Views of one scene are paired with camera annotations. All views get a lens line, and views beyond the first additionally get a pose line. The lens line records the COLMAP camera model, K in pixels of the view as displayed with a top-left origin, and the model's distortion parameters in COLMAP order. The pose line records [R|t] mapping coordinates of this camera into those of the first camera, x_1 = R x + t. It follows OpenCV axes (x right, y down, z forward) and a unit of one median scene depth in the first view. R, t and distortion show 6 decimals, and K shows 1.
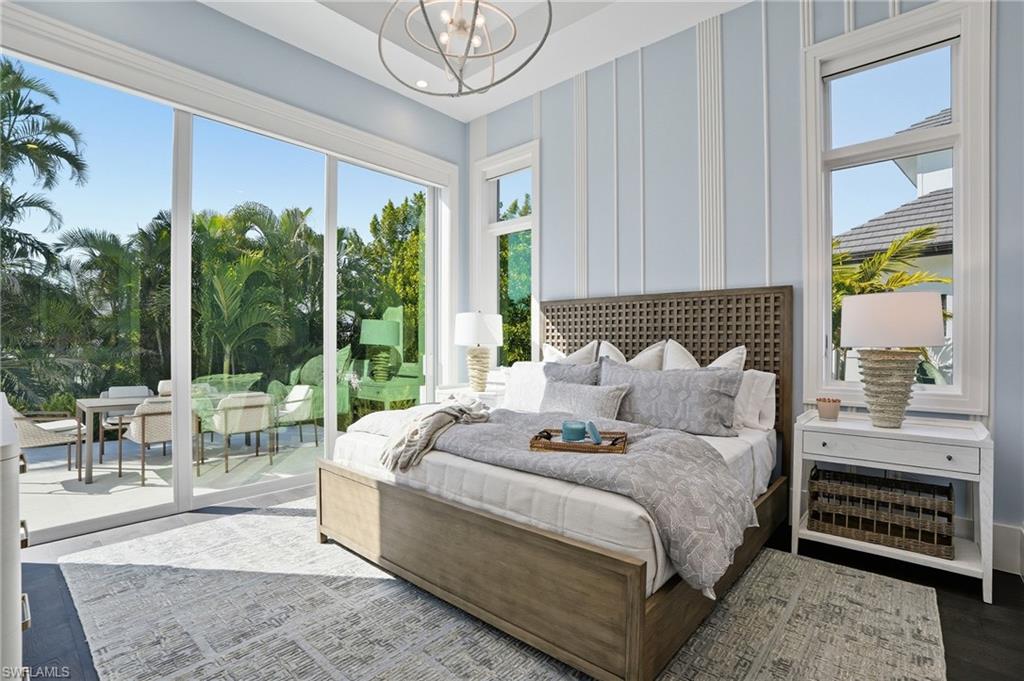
lens RADIAL K [[472.2, 0, 510.1], [0, 472.2, 343.9], [0, 0, 1]] dist [-0.020763, 0.001040]
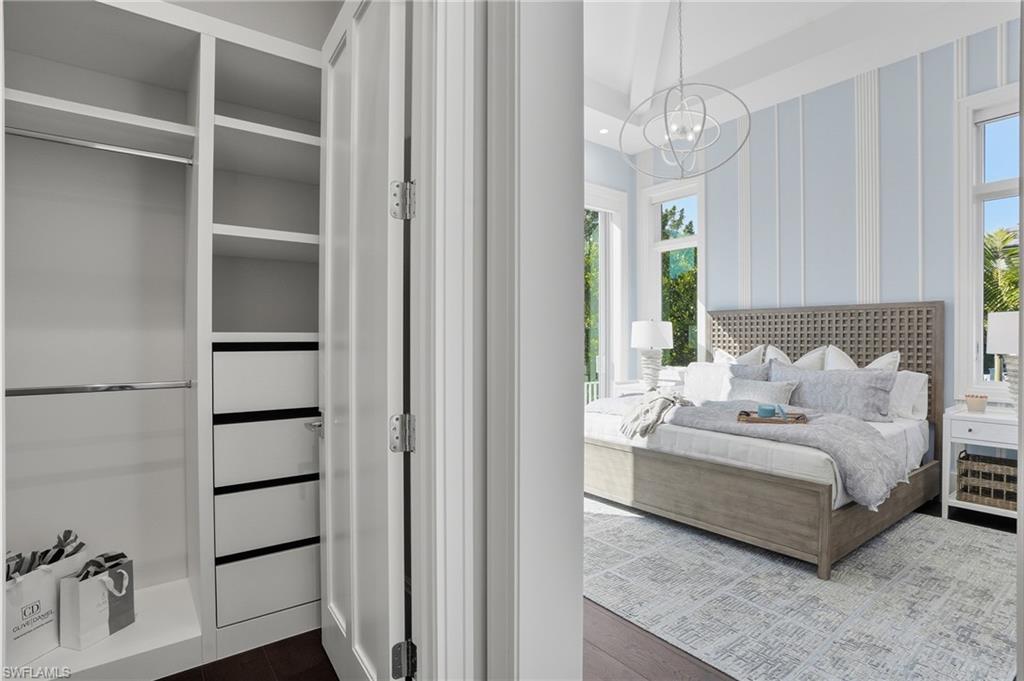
lens RADIAL K [[546.1, 0, 512.6], [0, 546.1, 338.2], [0, 0, 1]] dist [0.007018, 0.006350]
pose [[0.987888, -0.000207, -0.155167, -0.299501], [0.000135, 1.000000, -0.000469, -0.031902], [0.155167, 0.000443, 0.987888, -0.625942]]
